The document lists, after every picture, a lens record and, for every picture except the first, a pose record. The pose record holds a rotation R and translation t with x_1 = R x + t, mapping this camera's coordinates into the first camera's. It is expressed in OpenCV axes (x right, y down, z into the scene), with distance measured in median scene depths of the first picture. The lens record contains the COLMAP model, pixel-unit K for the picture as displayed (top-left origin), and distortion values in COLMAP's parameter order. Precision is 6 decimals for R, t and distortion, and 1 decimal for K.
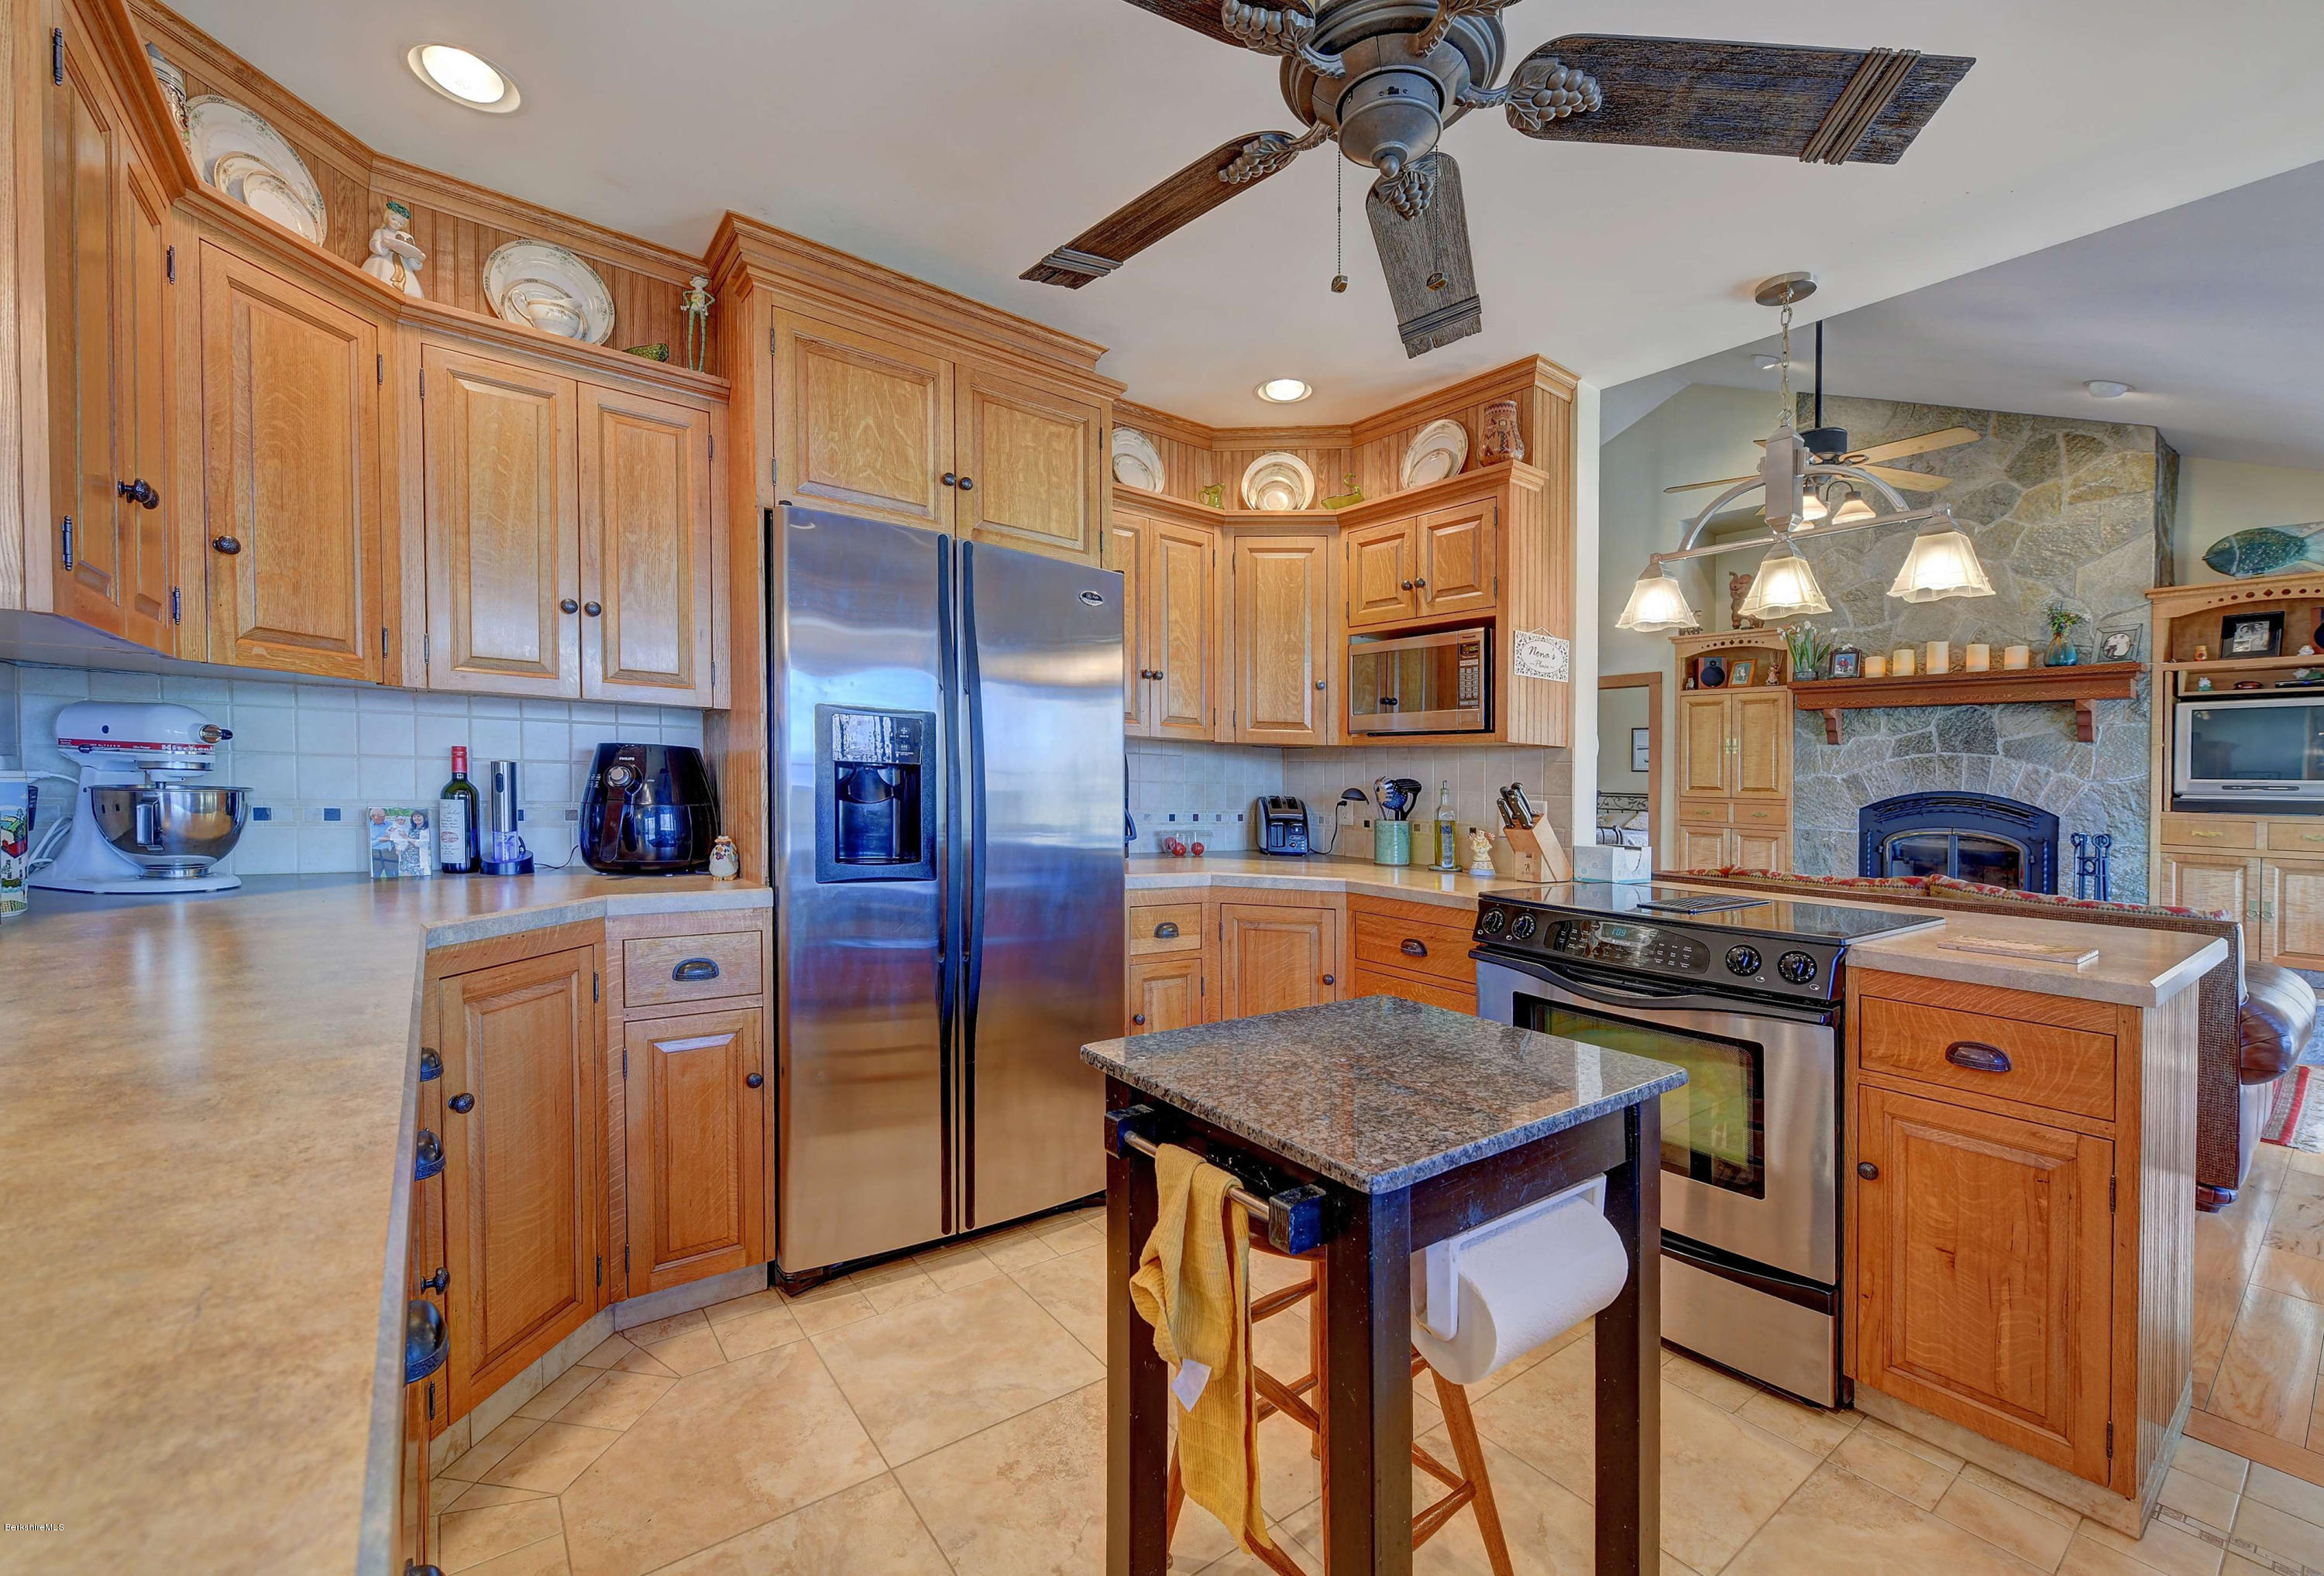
lens RADIAL K [[950.5, 0, 1165.9], [0, 950.5, 785.1], [0, 0, 1]] dist [-0.000212, -0.000090]
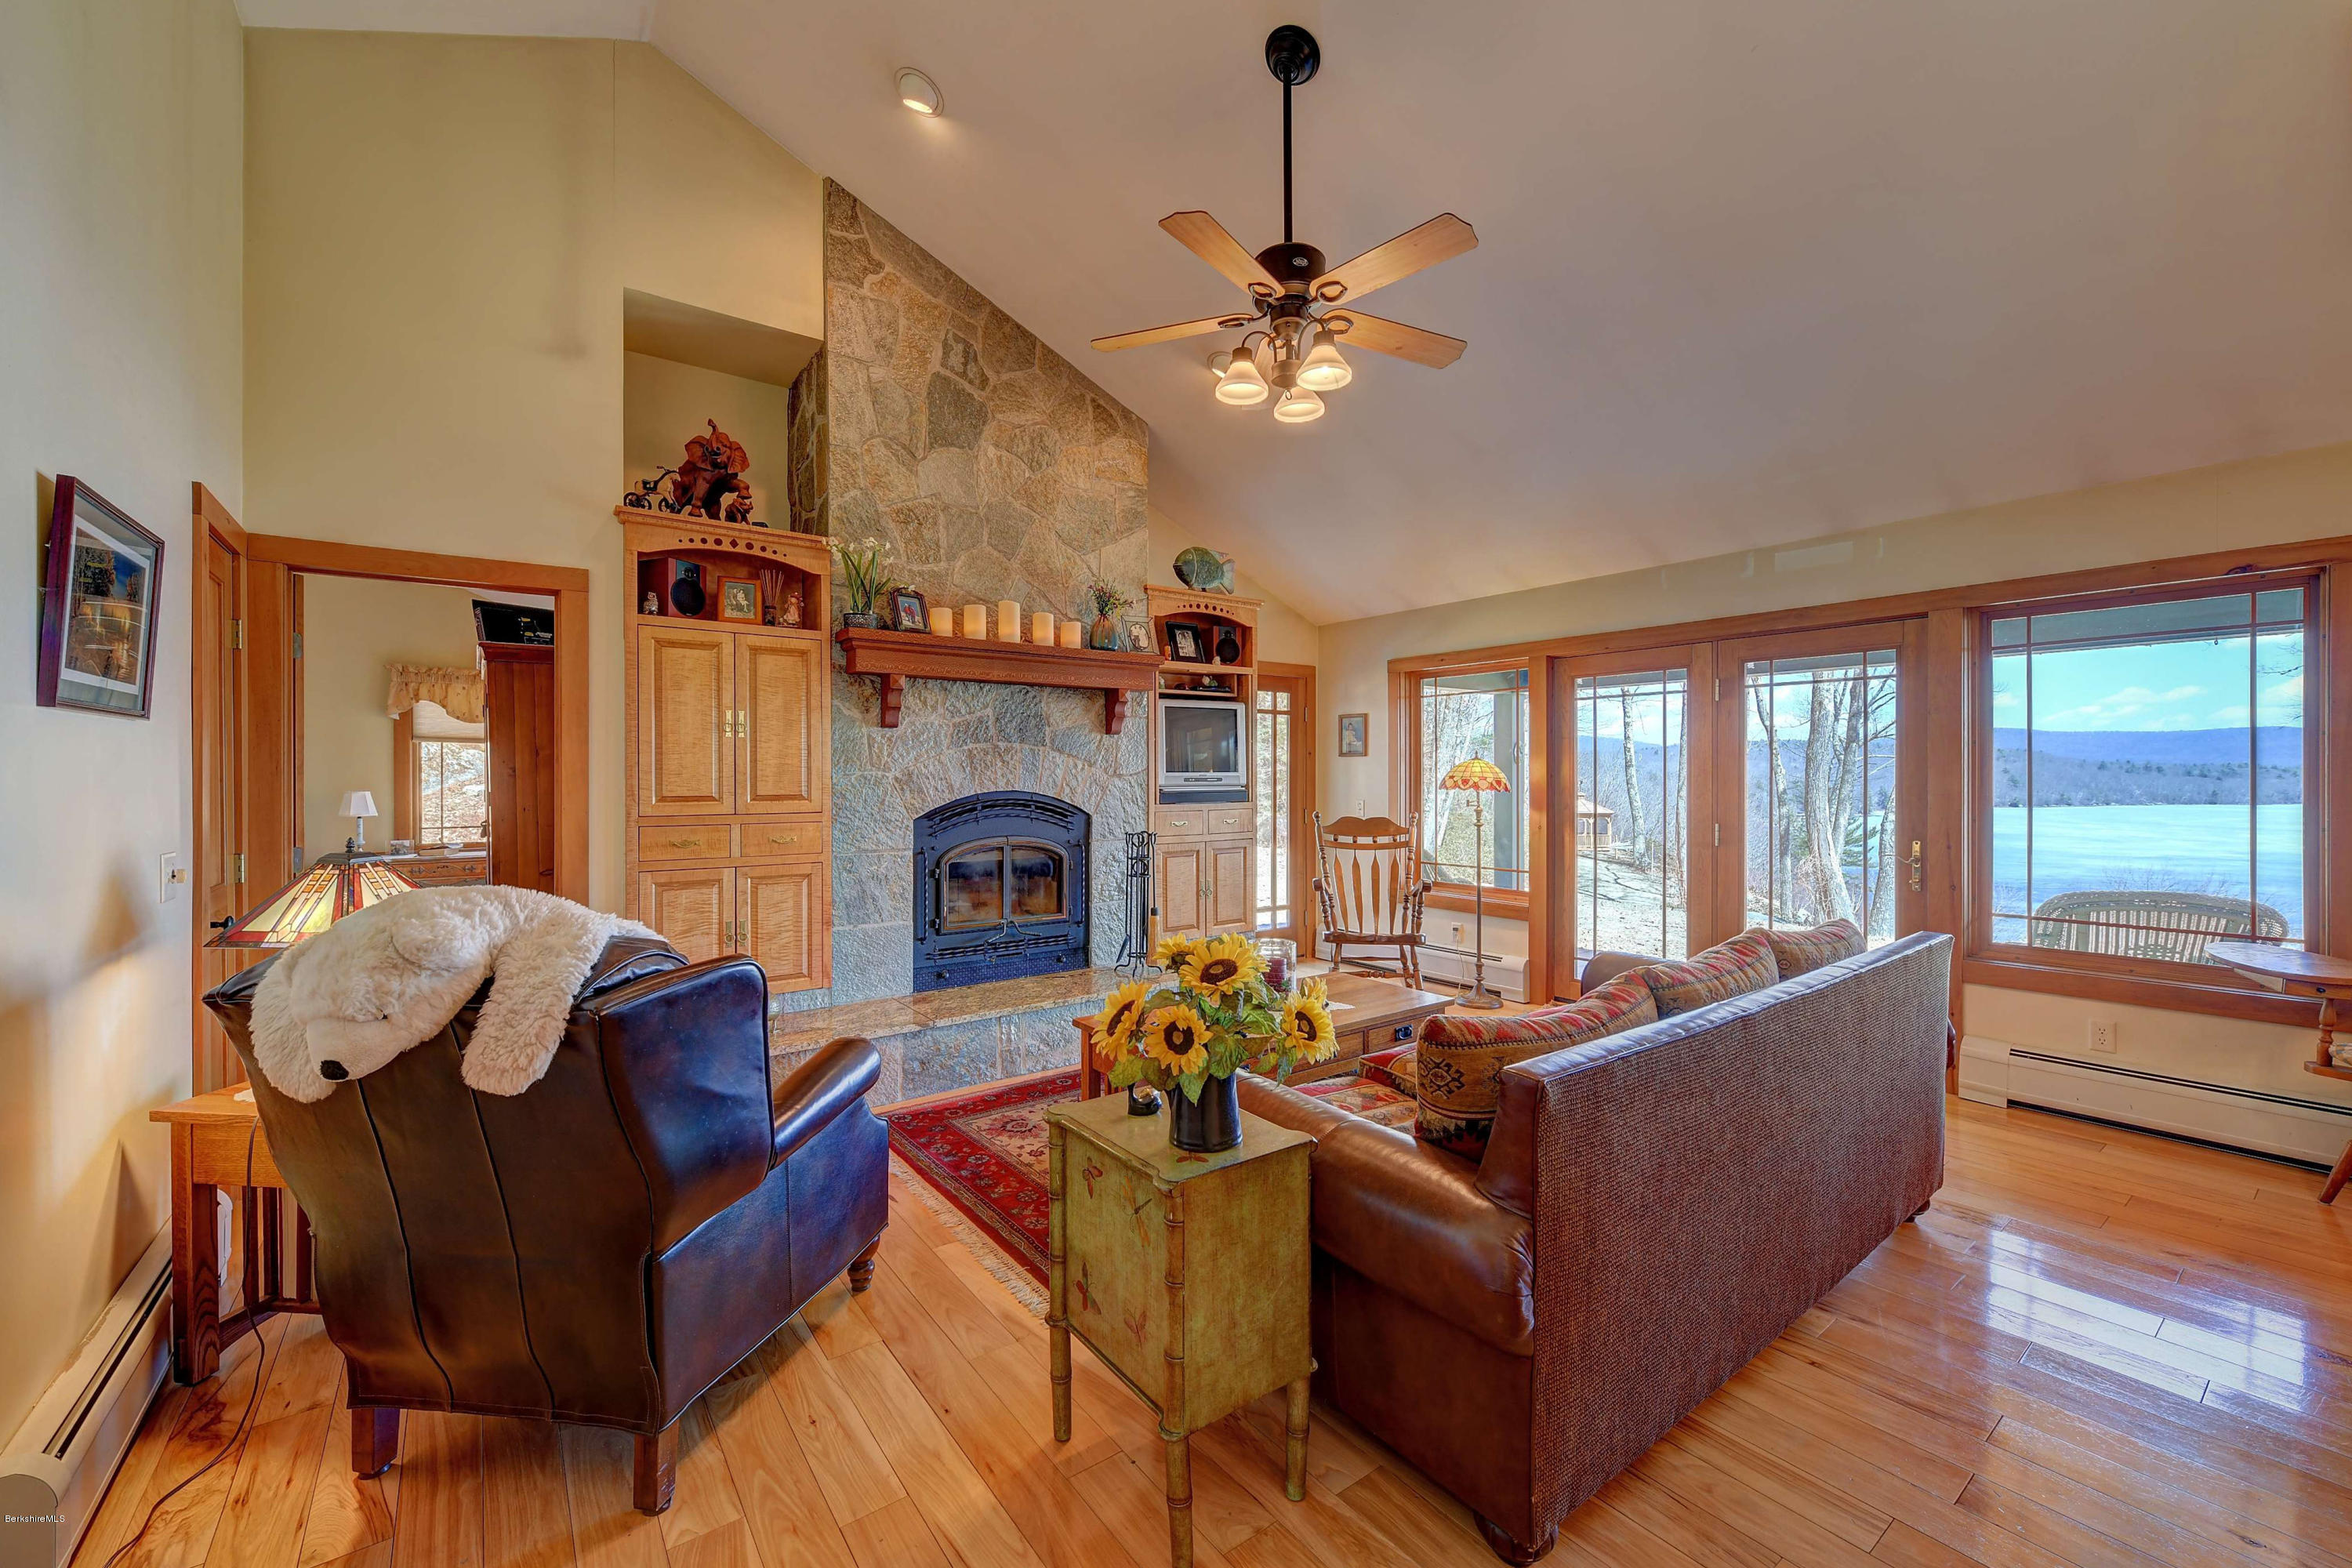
lens RADIAL K [[943.1, 0, 1177.7], [0, 943.1, 781.3], [0, 0, 1]] dist [-0.001824, -0.000401]
pose [[-0.003242, -0.018011, 0.999833, 0.026340], [0.019543, 0.999646, 0.018071, -0.013110], [-0.999804, 0.019598, -0.002889, 0.847764]]
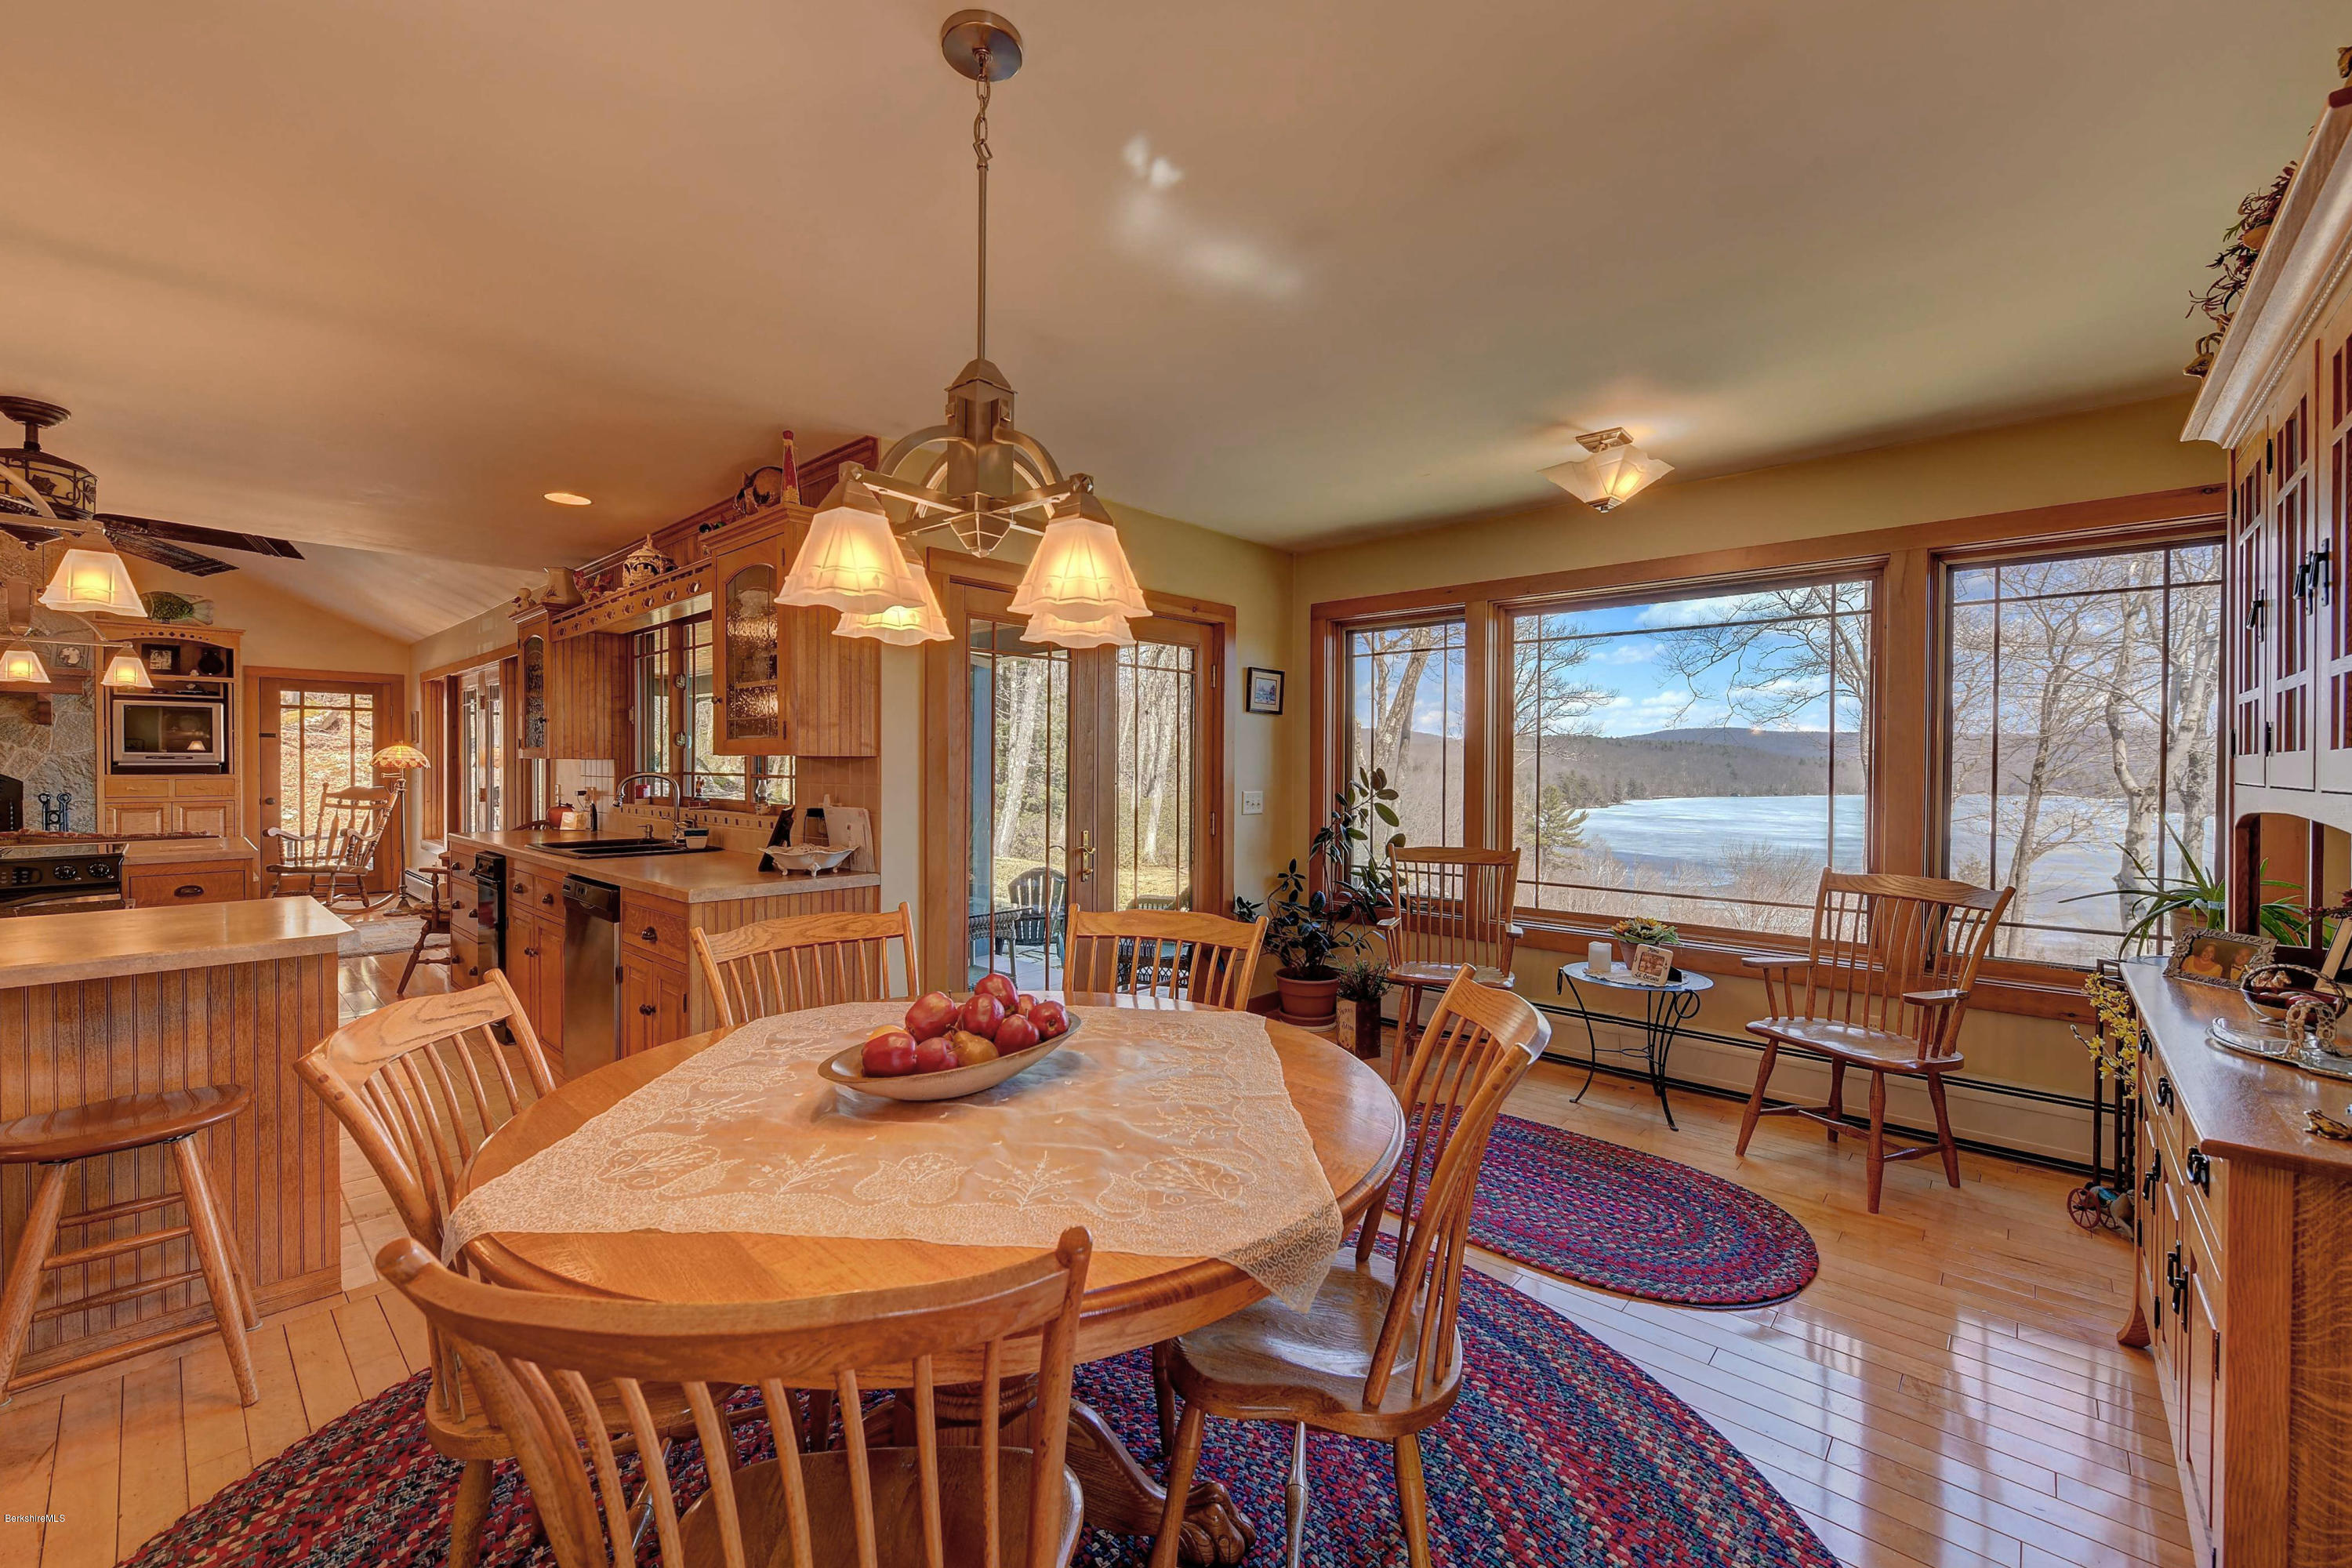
lens RADIAL K [[943.1, 0, 1174.3], [0, 943.1, 769.6], [0, 0, 1]] dist [-0.001824, -0.000401]
pose [[-0.178561, -0.032168, 0.983403, -0.556002], [-0.007645, 0.999481, 0.031305, -0.032269], [-0.983899, -0.001928, -0.178715, -0.293727]]
